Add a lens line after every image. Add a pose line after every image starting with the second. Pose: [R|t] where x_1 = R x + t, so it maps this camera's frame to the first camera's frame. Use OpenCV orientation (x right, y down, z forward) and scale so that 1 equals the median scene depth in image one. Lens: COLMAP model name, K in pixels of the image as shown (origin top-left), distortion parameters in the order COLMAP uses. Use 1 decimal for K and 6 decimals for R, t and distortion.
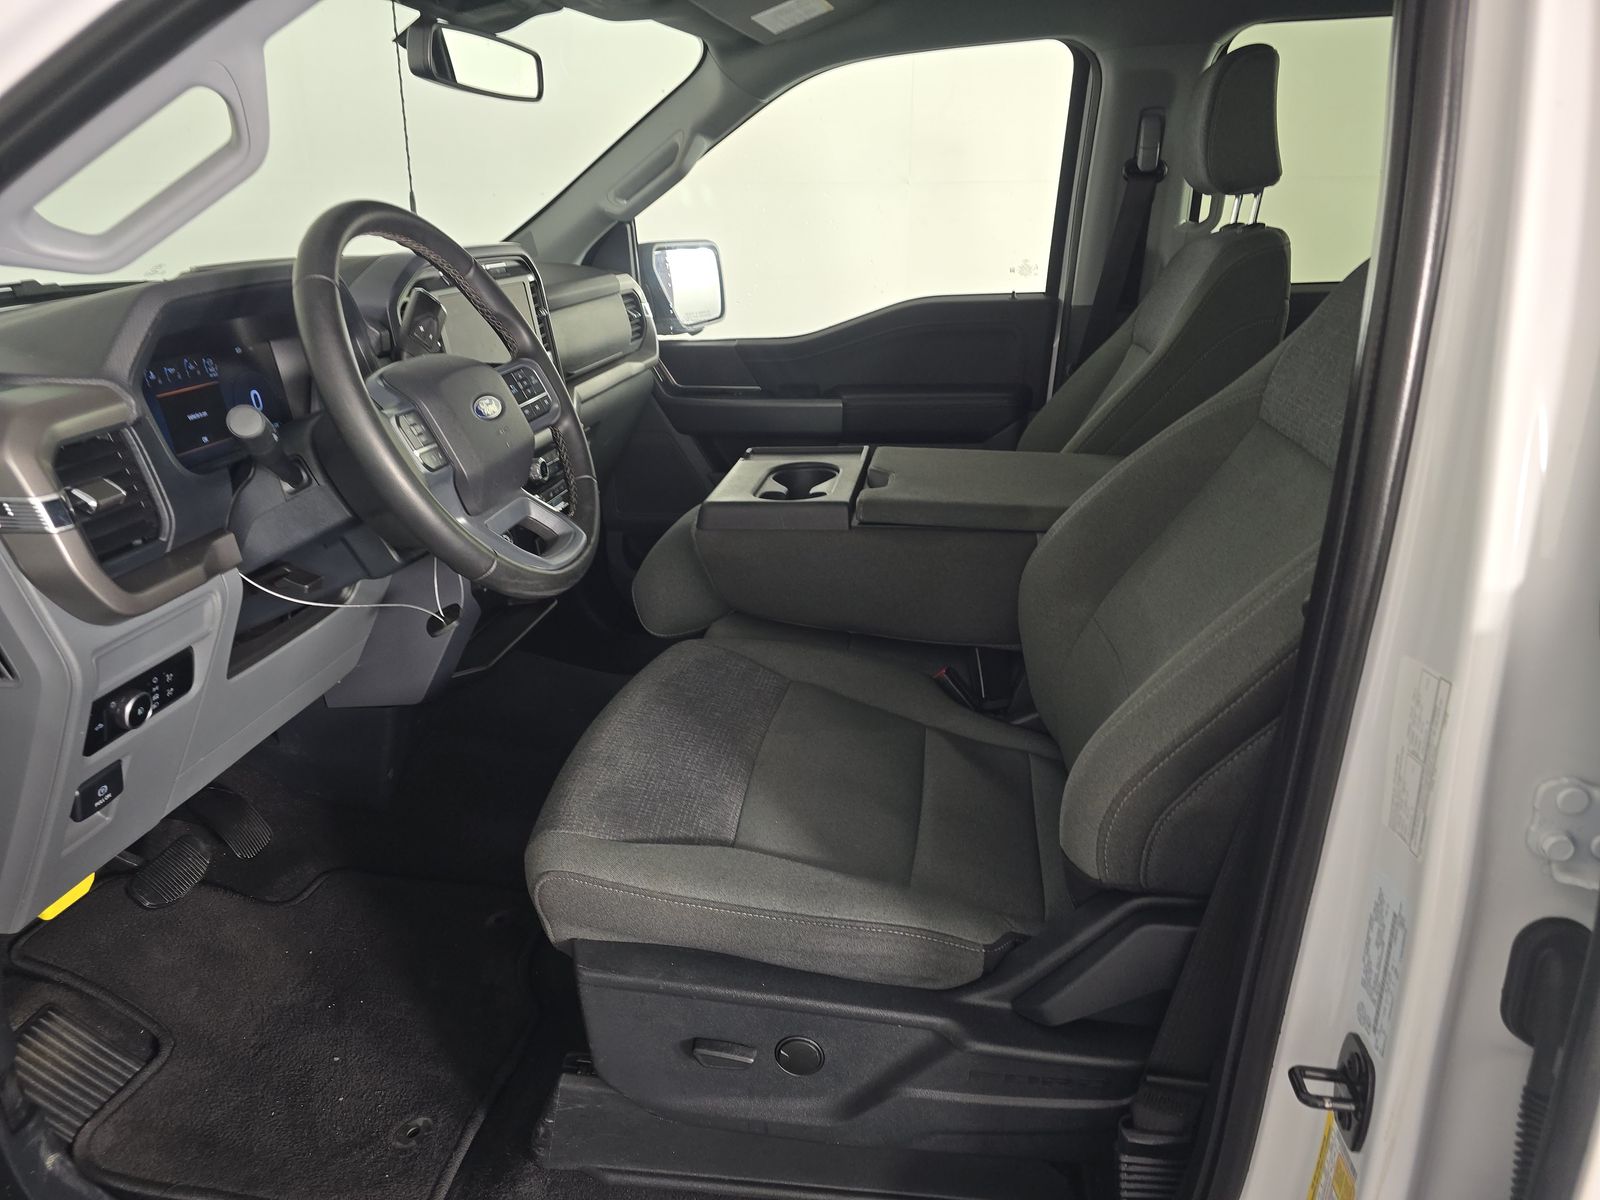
lens RADIAL K [[1069.7, 0, 800.0], [0, 1069.7, 600.0], [0, 0, 1]] dist [0.030810, -0.022695]
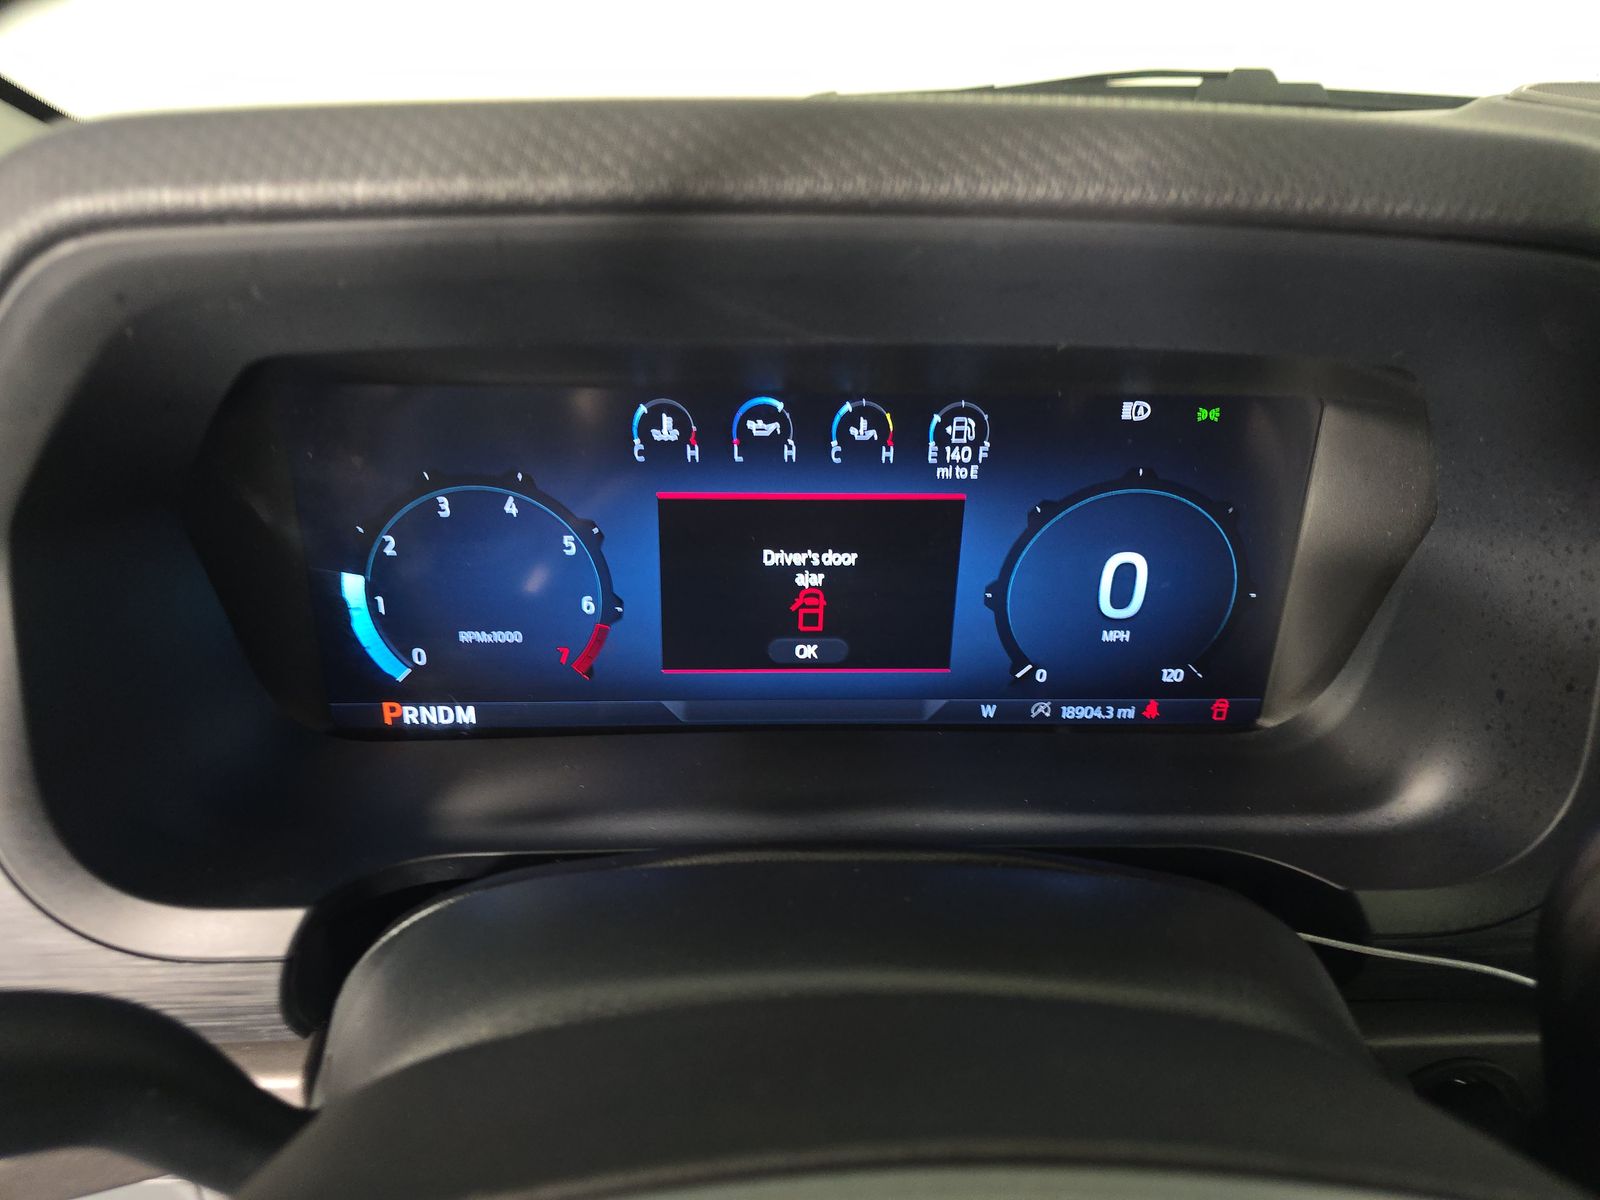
lens RADIAL K [[1045.2, 0, 783.1], [0, 1045.2, 533.1], [0, 0, 1]] dist [0.023897, -0.024739]
pose [[0.190491, 0.469166, -0.862320, -0.316543], [-0.371868, 0.847429, 0.378917, -0.290268], [0.908530, 0.248489, 0.335896, 0.893900]]
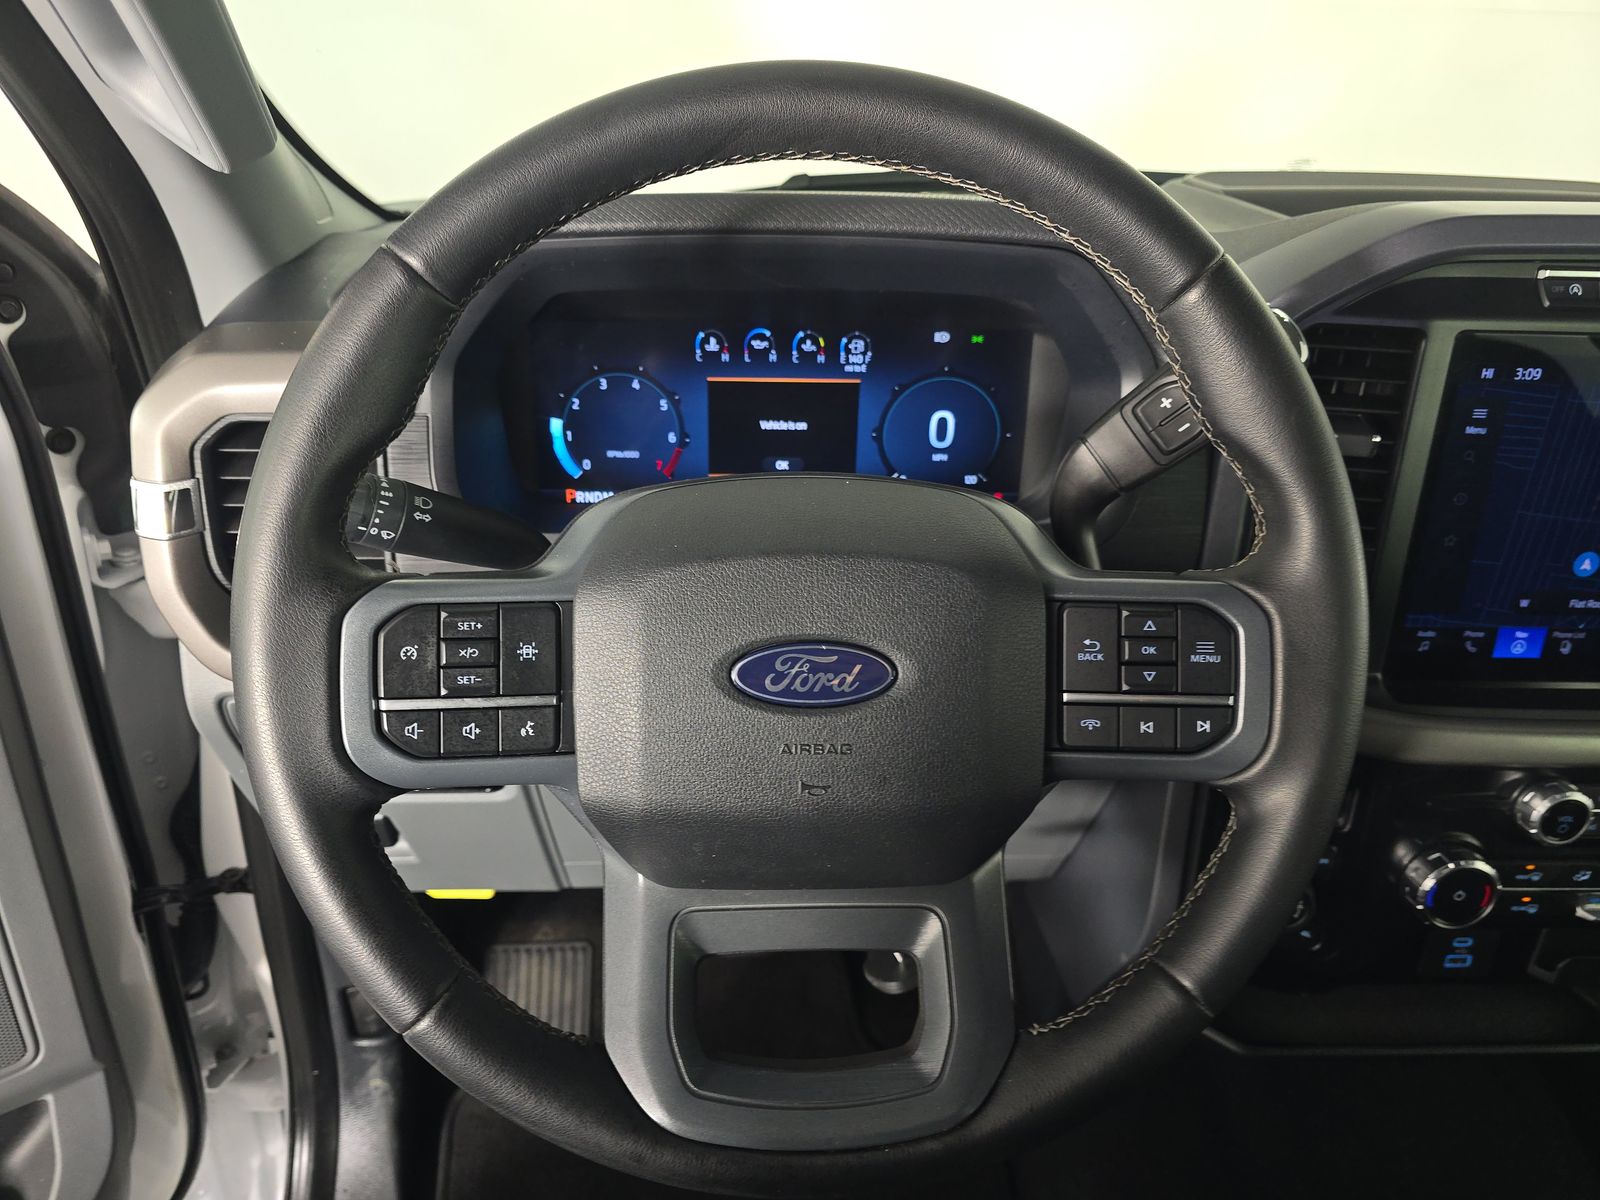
lens RADIAL K [[1069.7, 0, 800.0], [0, 1069.7, 600.0], [0, 0, 1]] dist [0.030810, -0.022695]
pose [[0.208173, 0.478117, -0.853269, -0.004034], [-0.375684, 0.844549, 0.381575, -0.319862], [0.903065, 0.241126, 0.355433, 0.822048]]
